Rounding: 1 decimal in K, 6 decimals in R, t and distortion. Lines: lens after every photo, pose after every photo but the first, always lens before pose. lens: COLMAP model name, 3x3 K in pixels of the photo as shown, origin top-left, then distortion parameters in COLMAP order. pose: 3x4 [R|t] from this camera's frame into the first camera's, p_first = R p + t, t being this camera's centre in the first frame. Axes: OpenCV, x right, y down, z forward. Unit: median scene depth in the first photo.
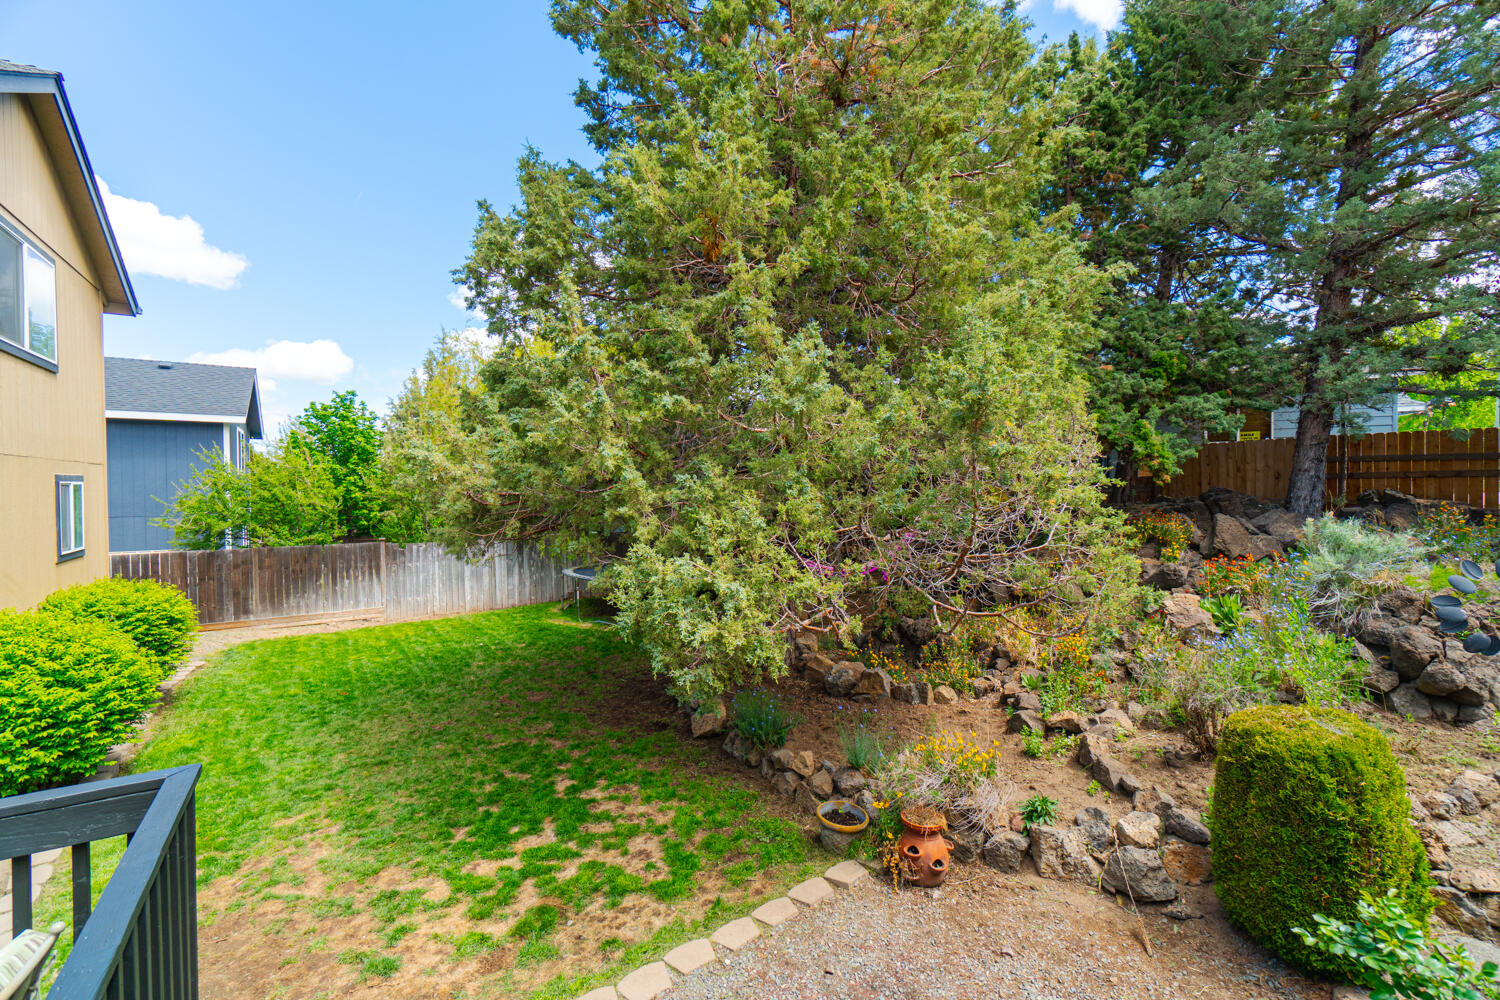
lens RADIAL K [[645.5, 0, 742.6], [0, 645.5, 498.2], [0, 0, 1]] dist [-0.008397, 0.002703]
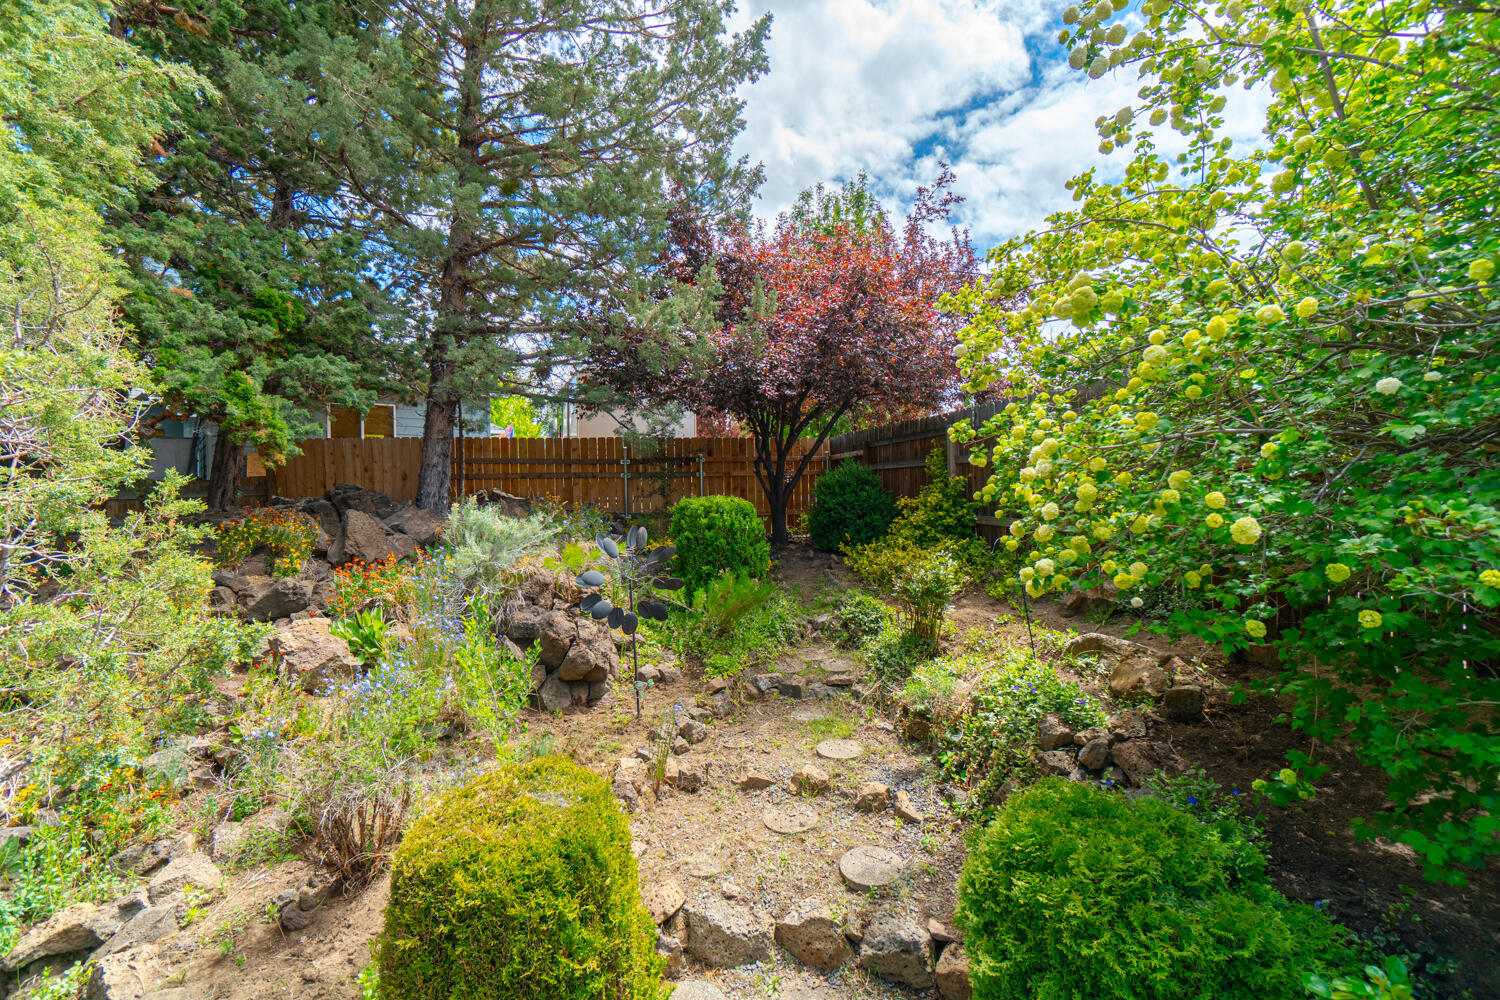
lens RADIAL K [[645.5, 0, 752.2], [0, 645.5, 497.4], [0, 0, 1]] dist [-0.008397, 0.002703]
pose [[0.355602, 0.002184, 0.934635, 0.238465], [0.032597, 0.999360, -0.014738, 0.049972], [-0.934069, 0.035707, 0.355303, 0.345780]]
